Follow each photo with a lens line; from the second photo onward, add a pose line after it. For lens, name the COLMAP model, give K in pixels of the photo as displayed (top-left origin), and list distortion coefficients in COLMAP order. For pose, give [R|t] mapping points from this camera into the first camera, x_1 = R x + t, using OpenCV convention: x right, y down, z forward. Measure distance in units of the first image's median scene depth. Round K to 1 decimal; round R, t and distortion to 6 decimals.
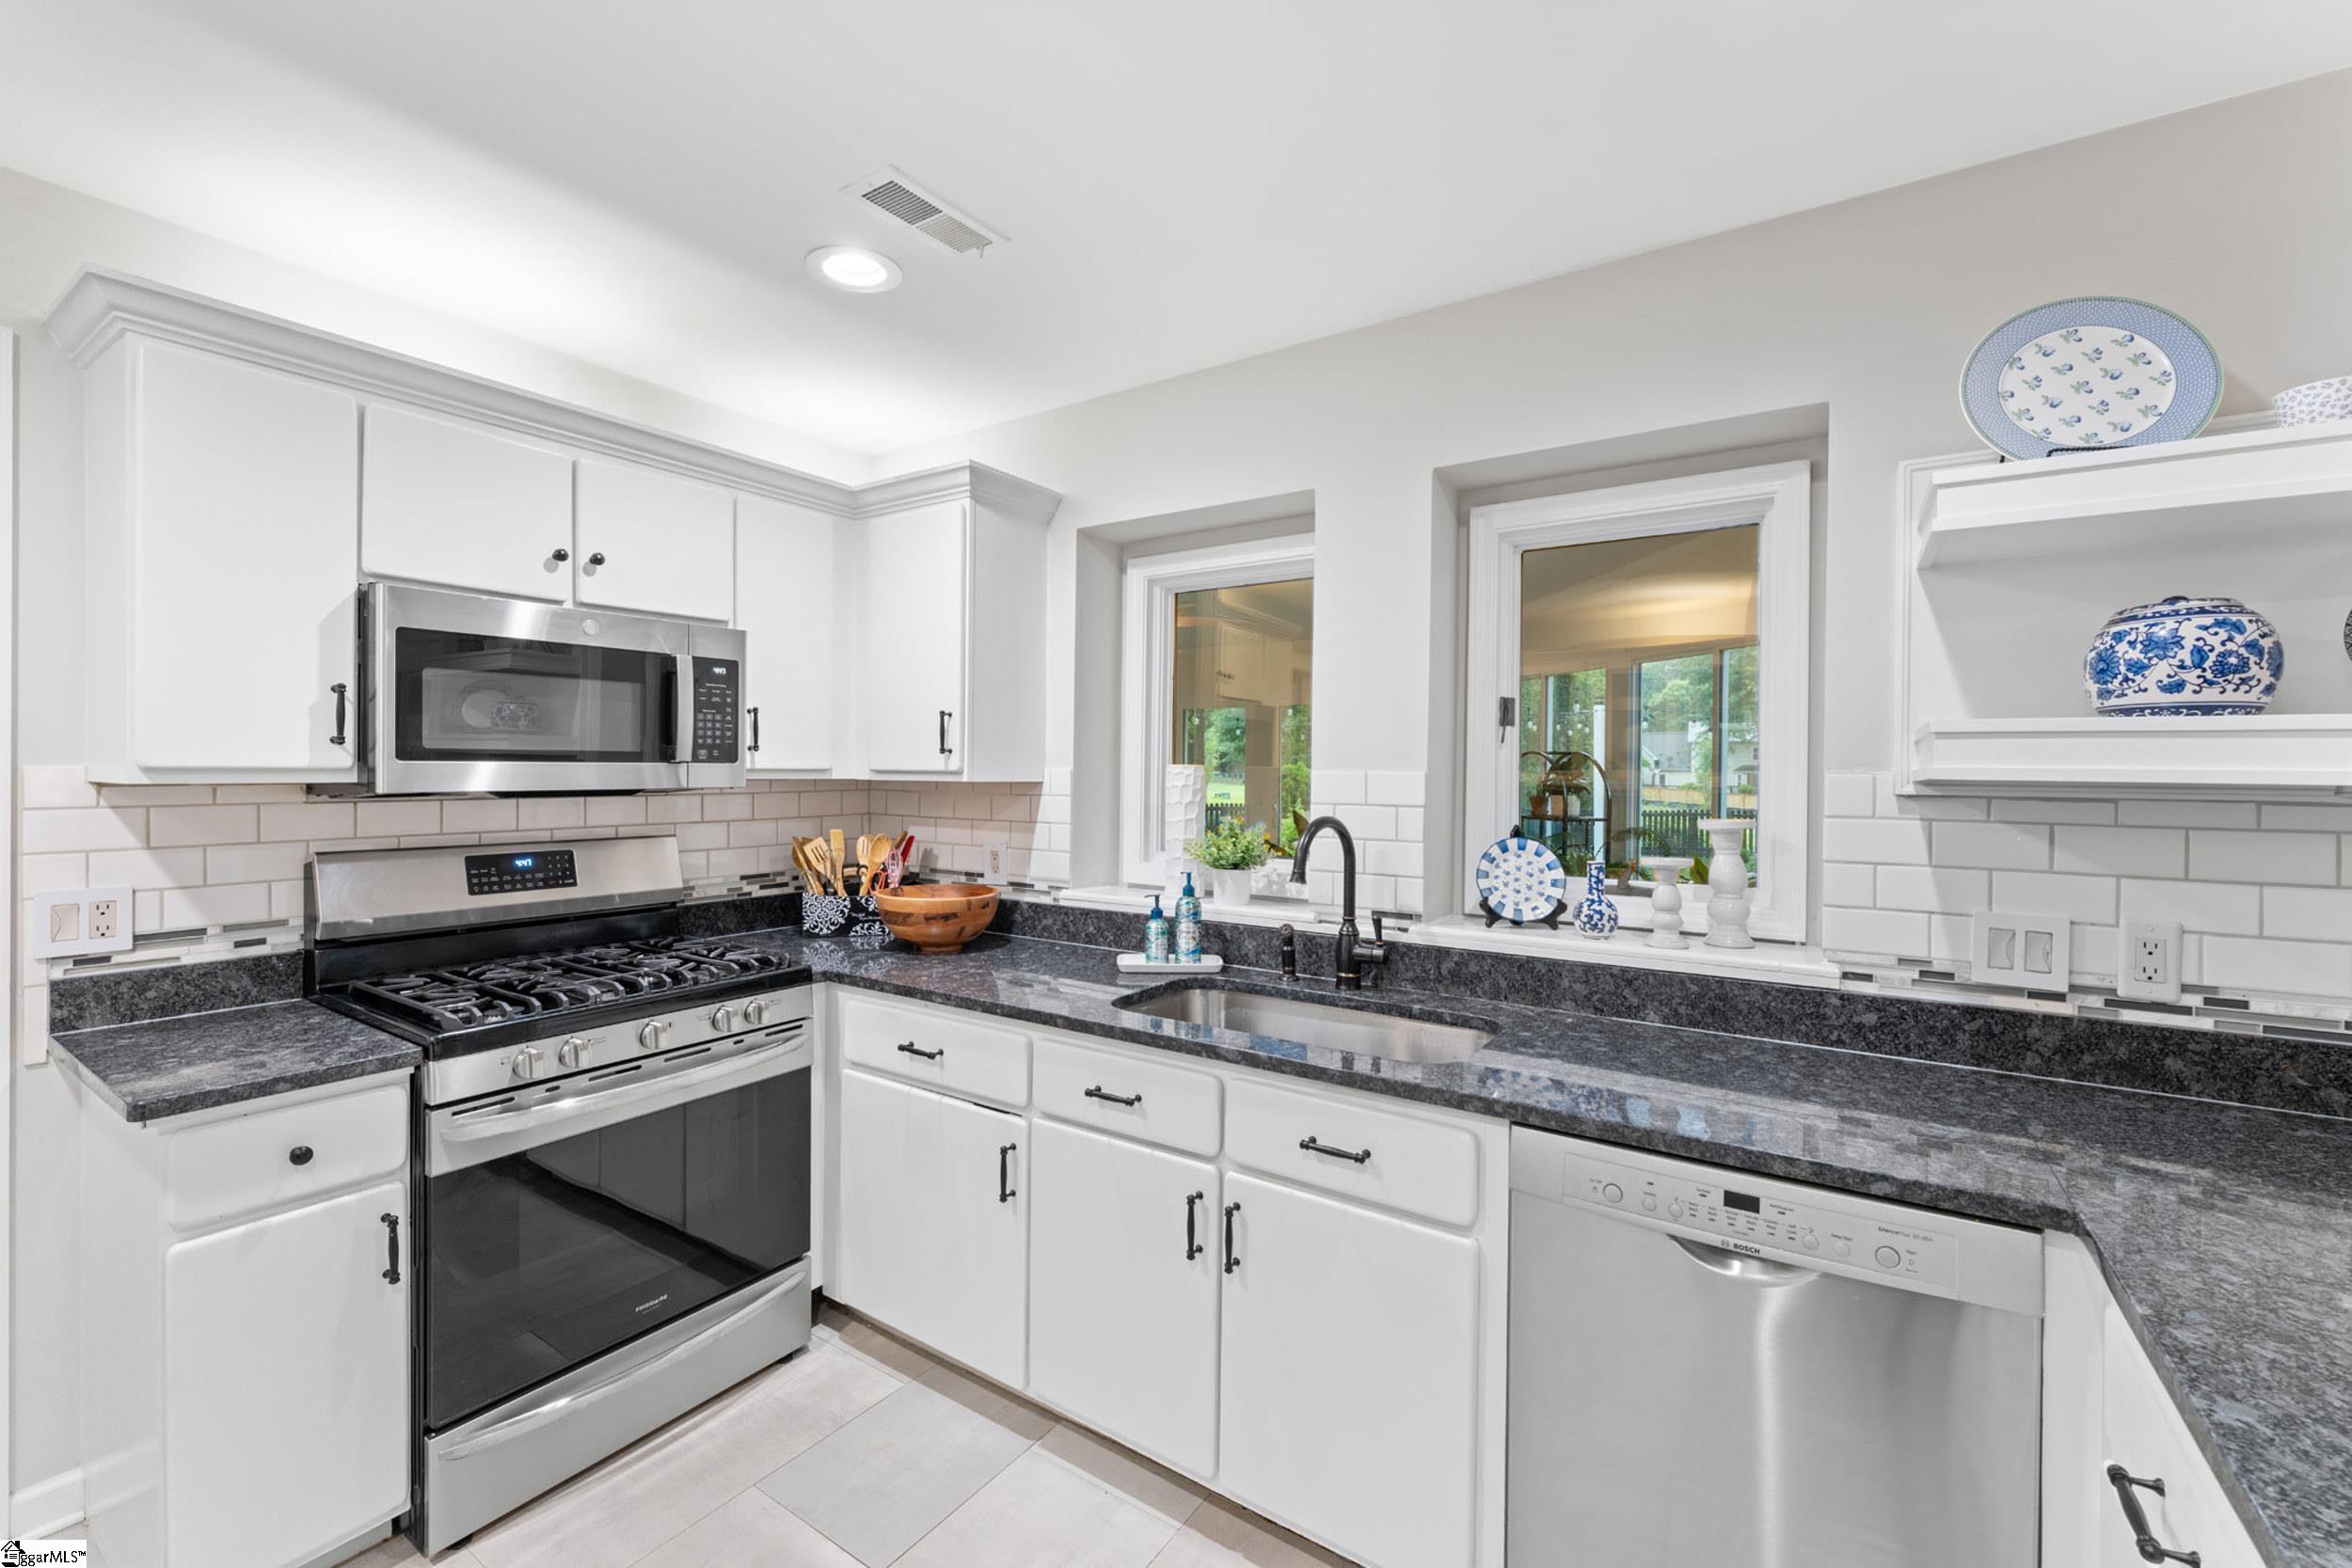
lens RADIAL K [[959.4, 0, 1167.8], [0, 959.4, 781.2], [0, 0, 1]] dist [-0.002091, 0.000381]
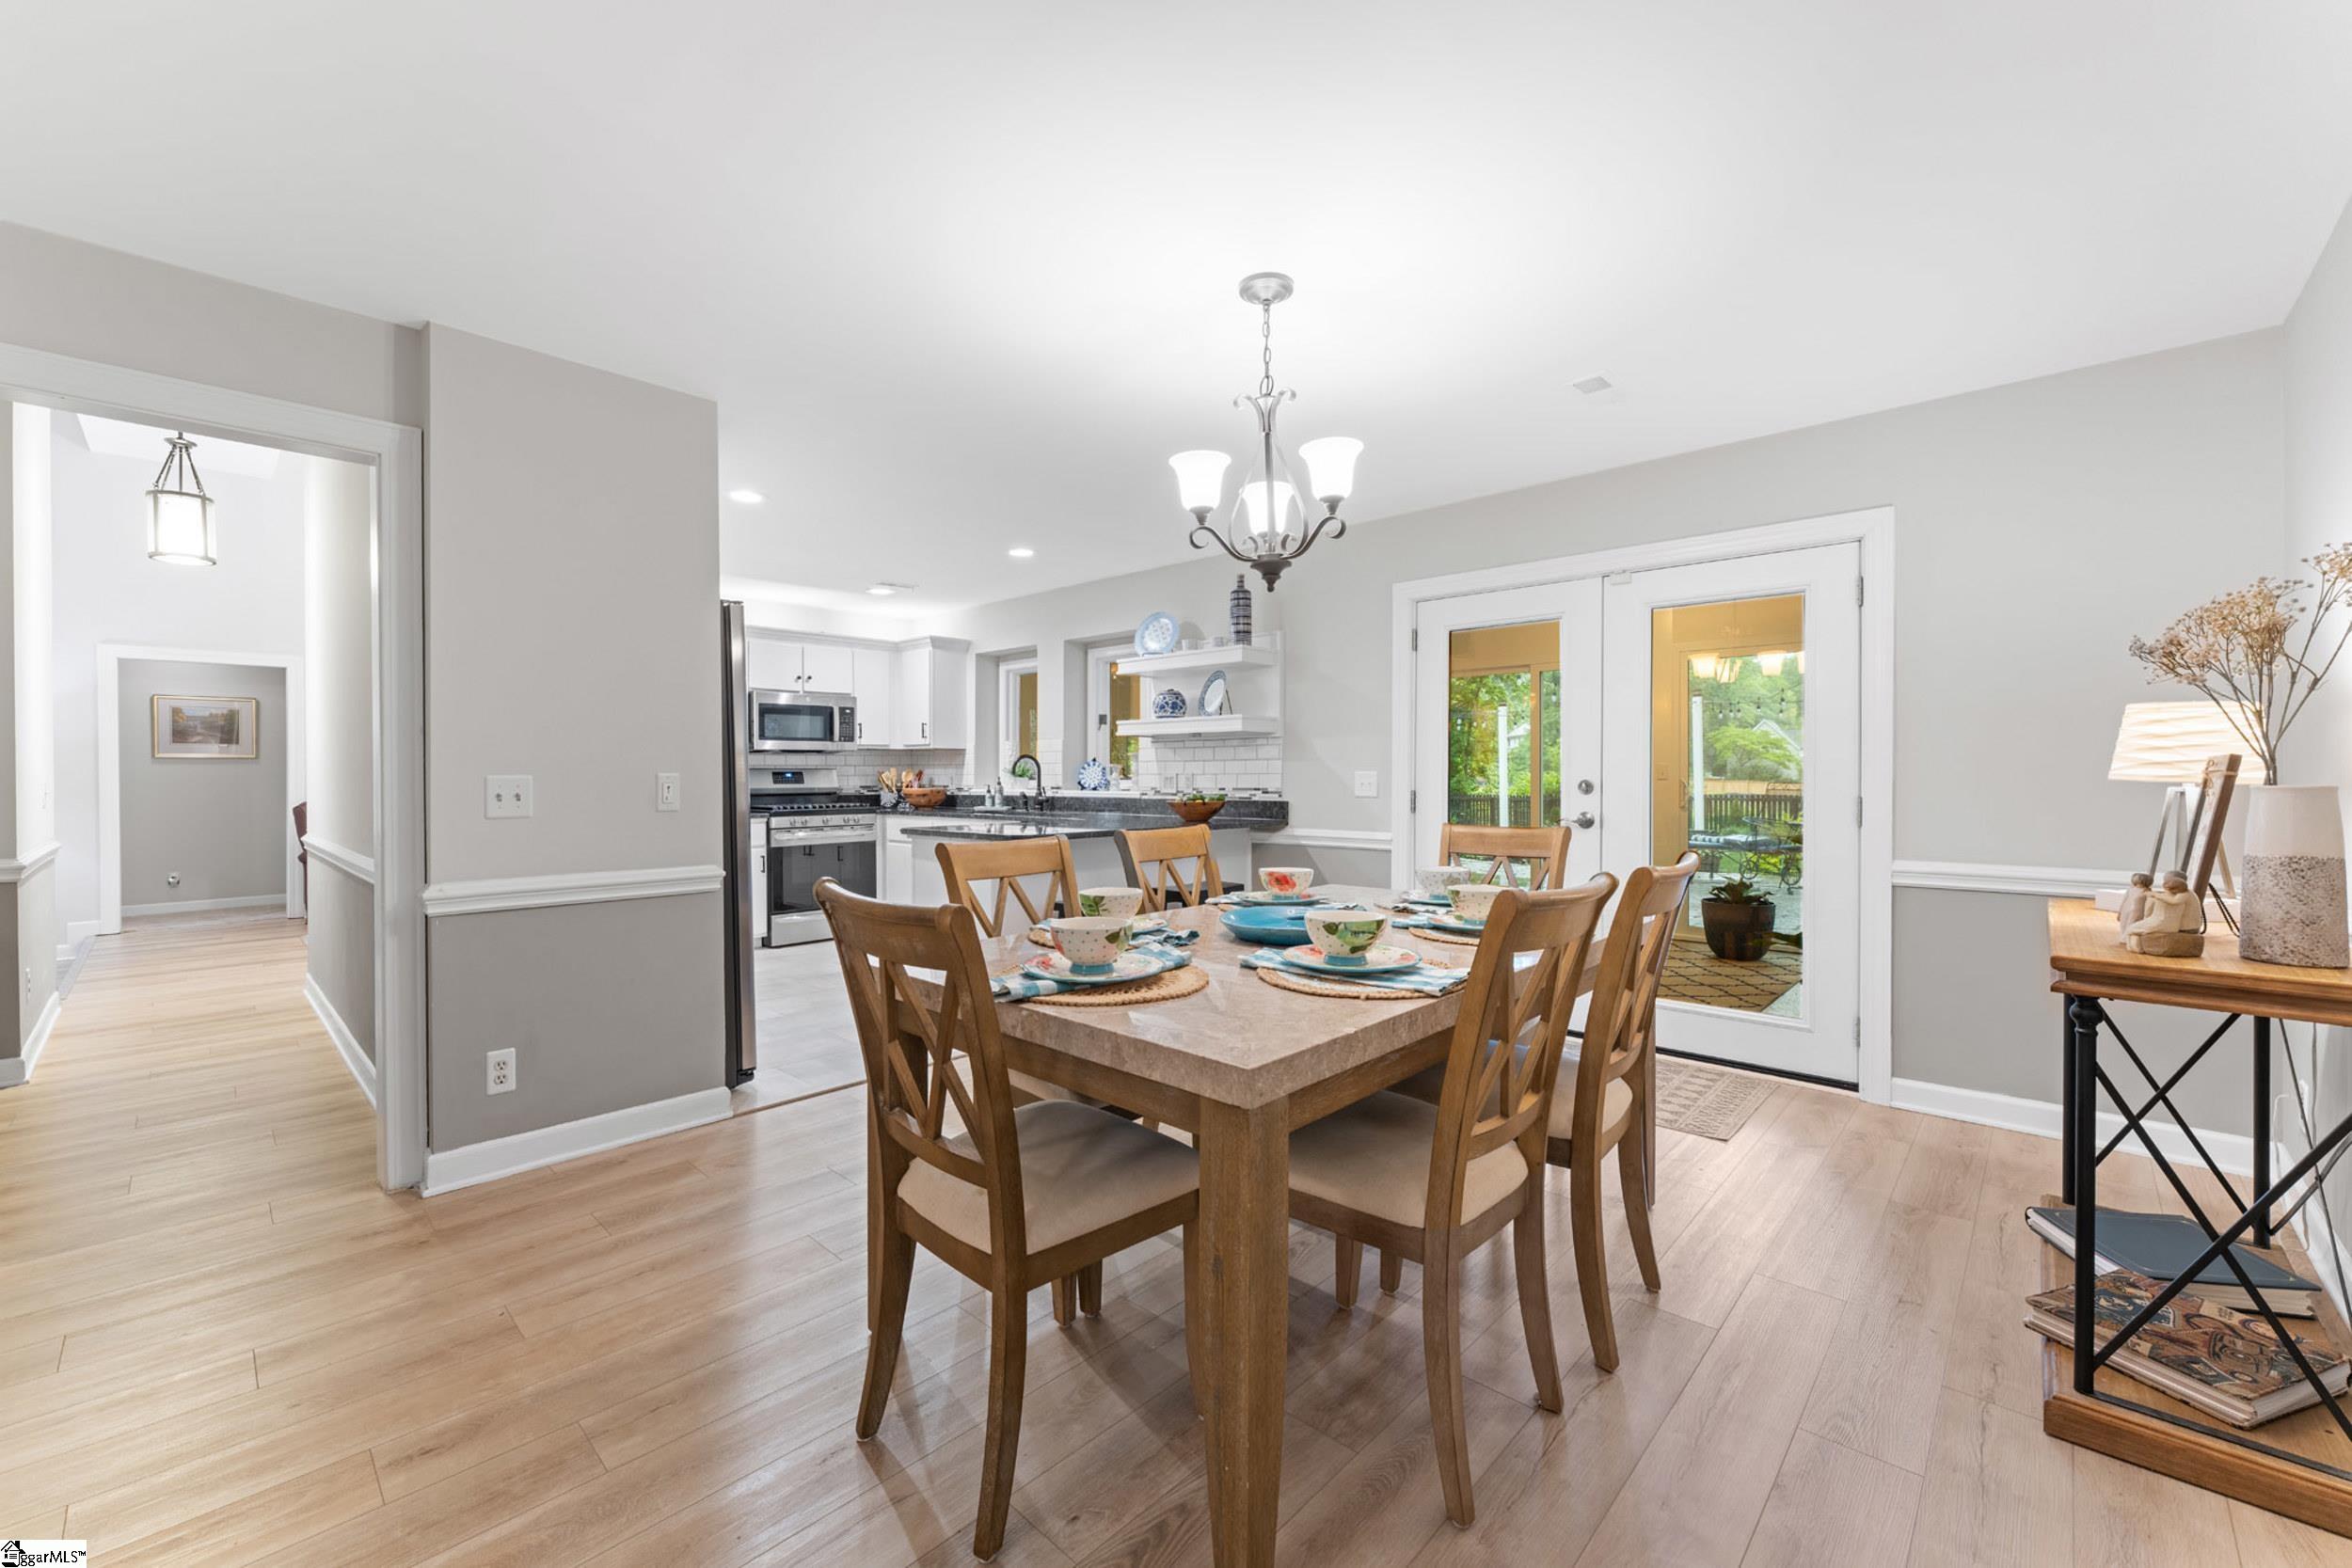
lens RADIAL K [[959.4, 0, 1191.1], [0, 959.4, 788.4], [0, 0, 1]] dist [-0.002091, 0.000381]
pose [[0.988425, -0.008494, -0.151471, 1.194866], [0.008637, 0.999963, 0.000288, 0.153963], [0.151463, -0.001593, 0.988462, -2.059373]]
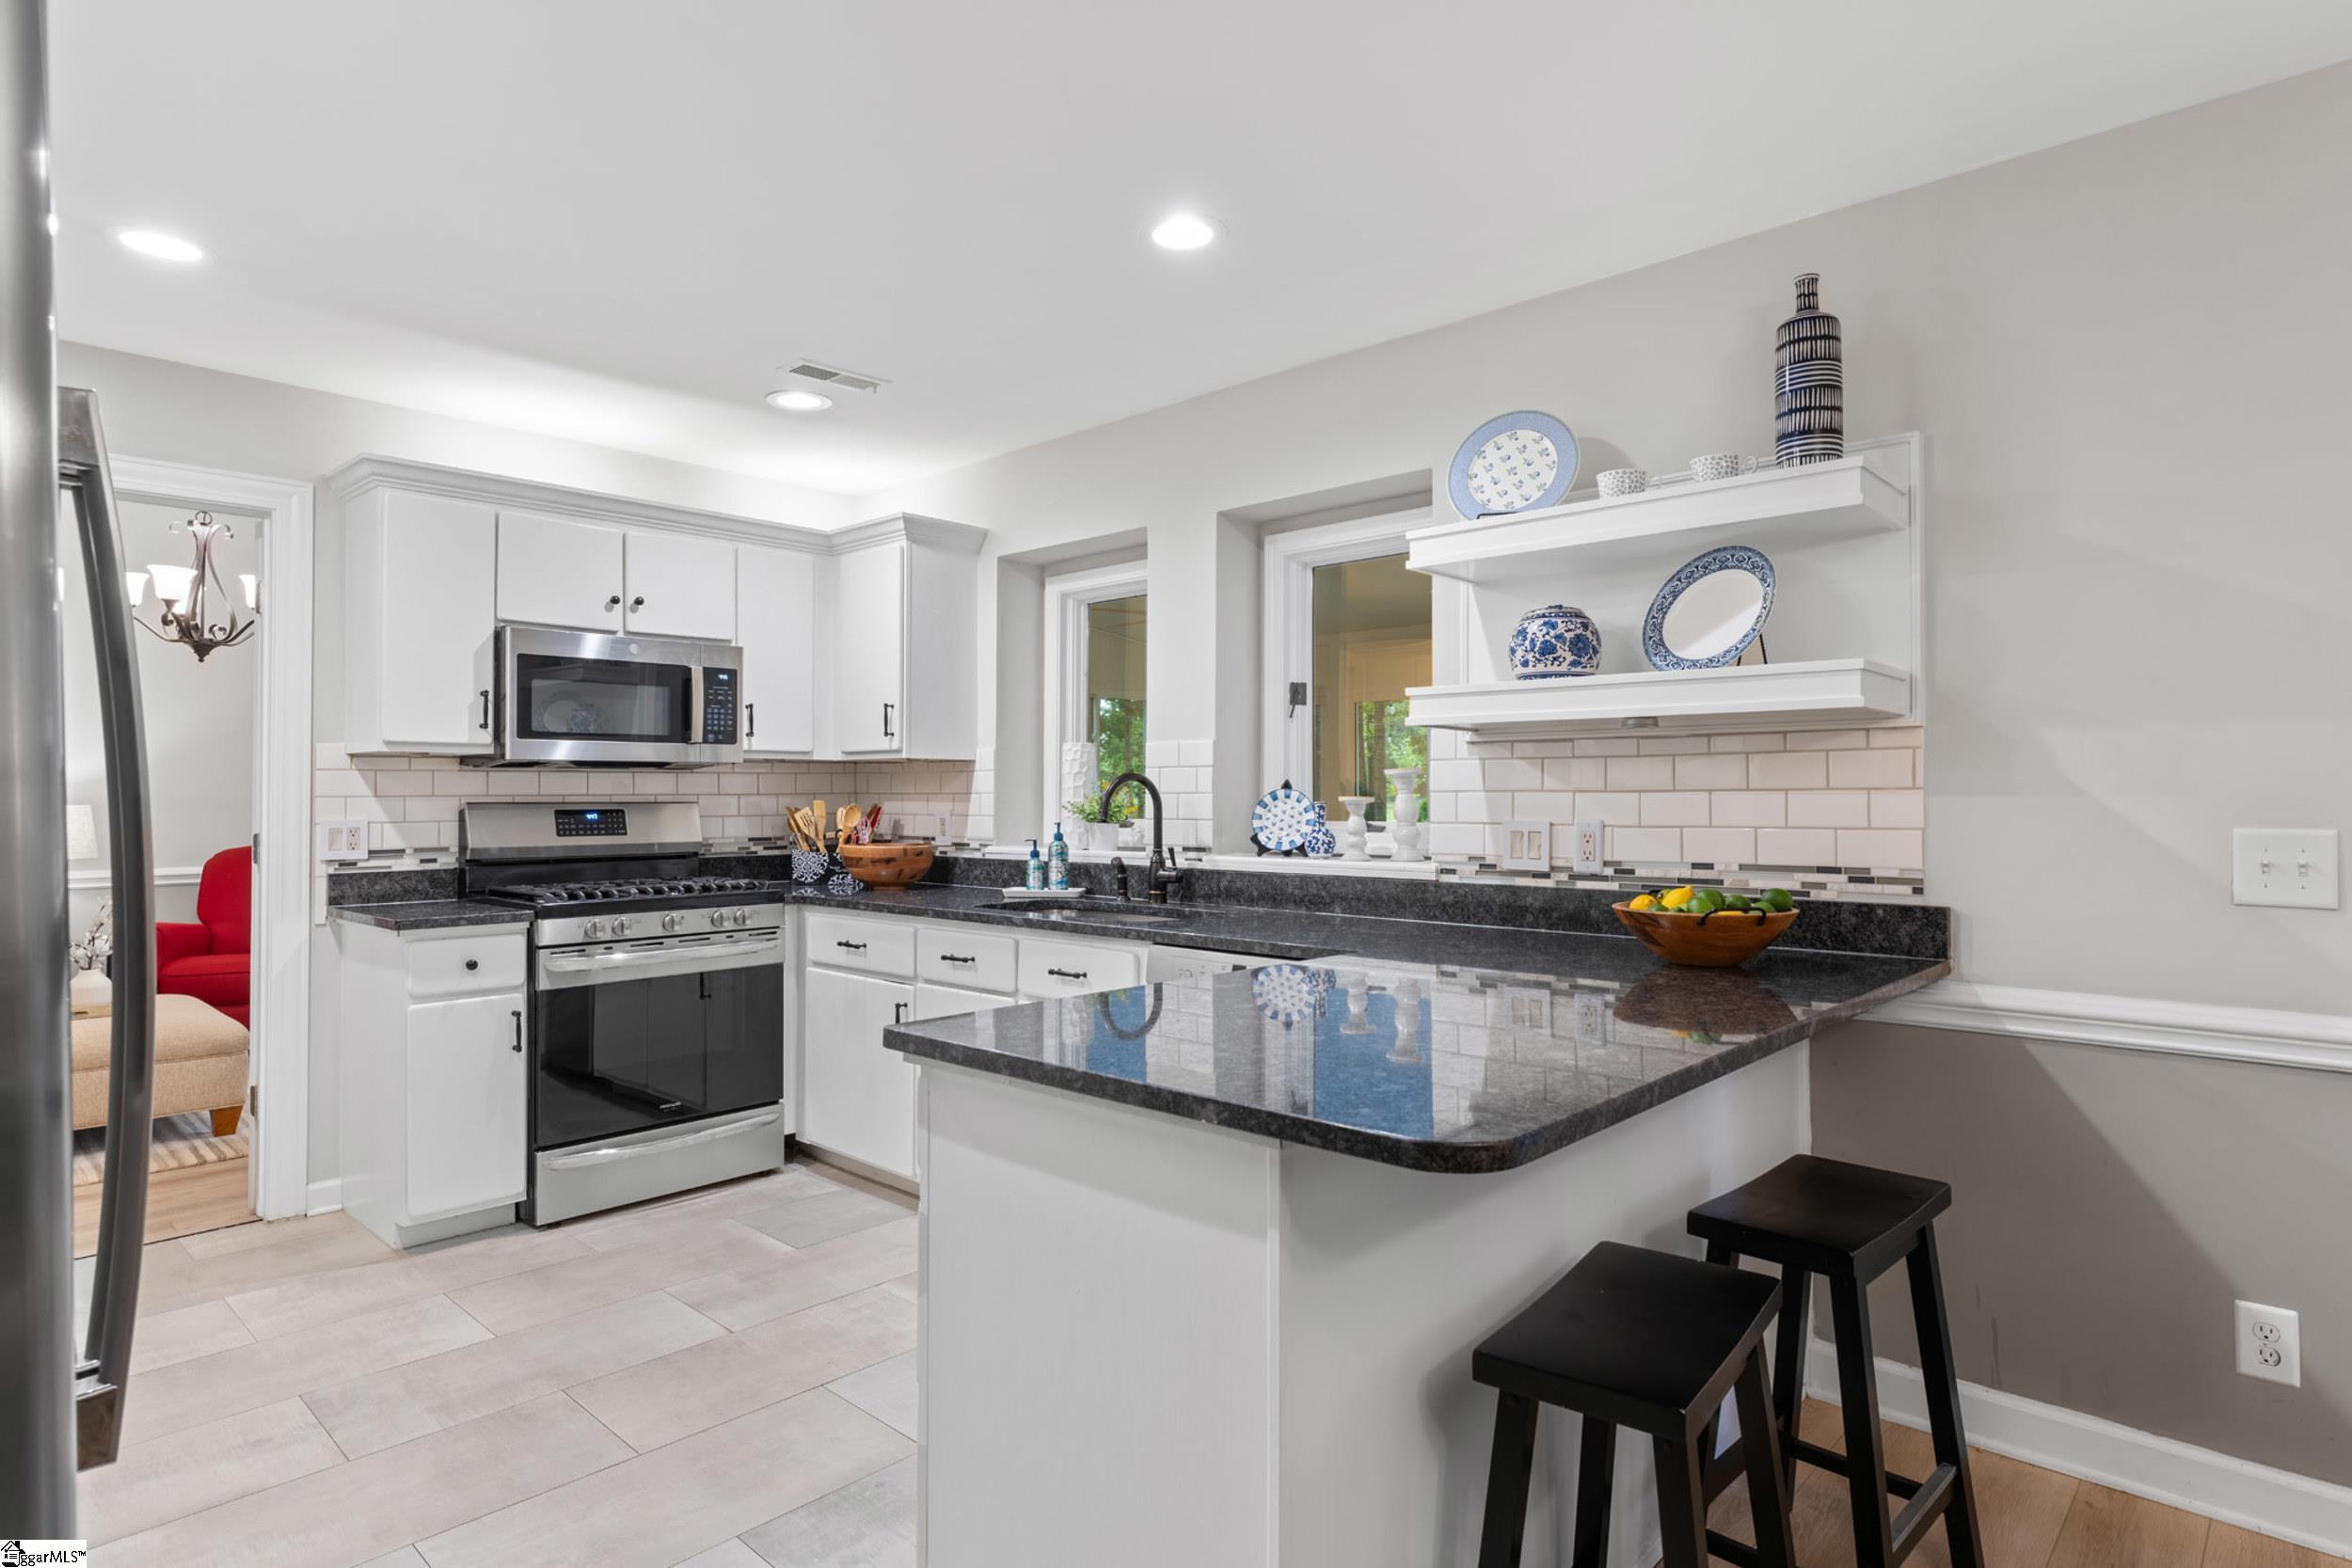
lens RADIAL K [[1263.2, 0, 1176.7], [0, 1263.2, 791.5], [0, 0, 1]] dist [0.003534, -0.000018]
pose [[0.987067, -0.010115, -0.159989, 0.524552], [0.007252, 0.999803, -0.018463, 0.098769], [0.160144, 0.017064, 0.986946, -0.771329]]
